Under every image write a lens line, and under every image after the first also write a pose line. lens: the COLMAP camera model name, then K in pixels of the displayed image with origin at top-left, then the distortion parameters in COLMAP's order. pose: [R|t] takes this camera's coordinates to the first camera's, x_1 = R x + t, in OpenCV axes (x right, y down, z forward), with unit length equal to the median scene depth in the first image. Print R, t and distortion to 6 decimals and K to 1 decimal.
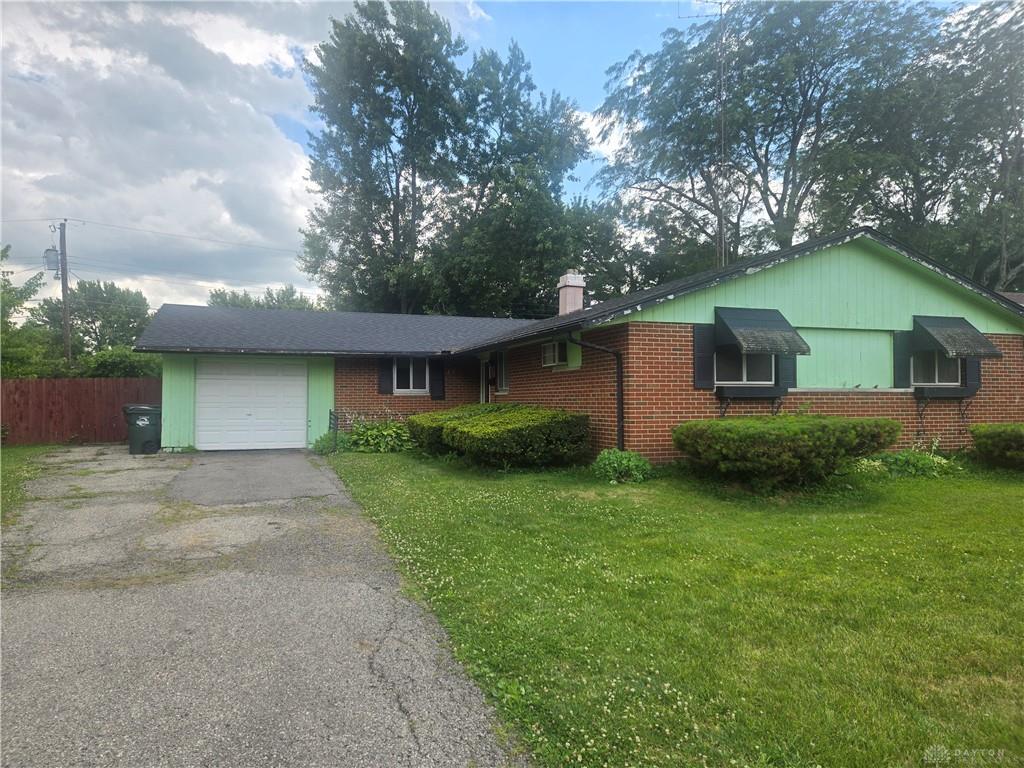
lens RADIAL K [[679.0, 0, 511.5], [0, 679.0, 383.1], [0, 0, 1]] dist [0.050961, -0.000742]
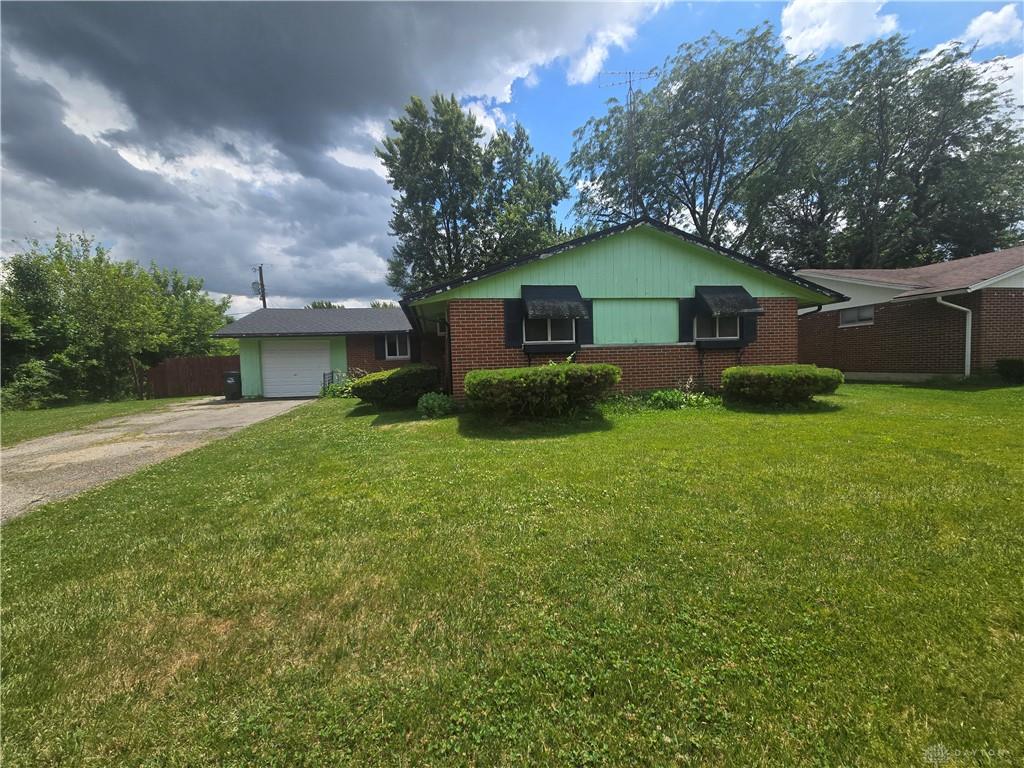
lens RADIAL K [[416.6, 0, 511.9], [0, 416.6, 390.7], [0, 0, 1]] dist [0.001754, -0.000071]
pose [[0.987516, -0.018744, -0.156399, 0.283946], [0.032430, 0.995817, 0.085424, 0.016612], [0.154143, -0.089429, 0.983993, 0.121520]]
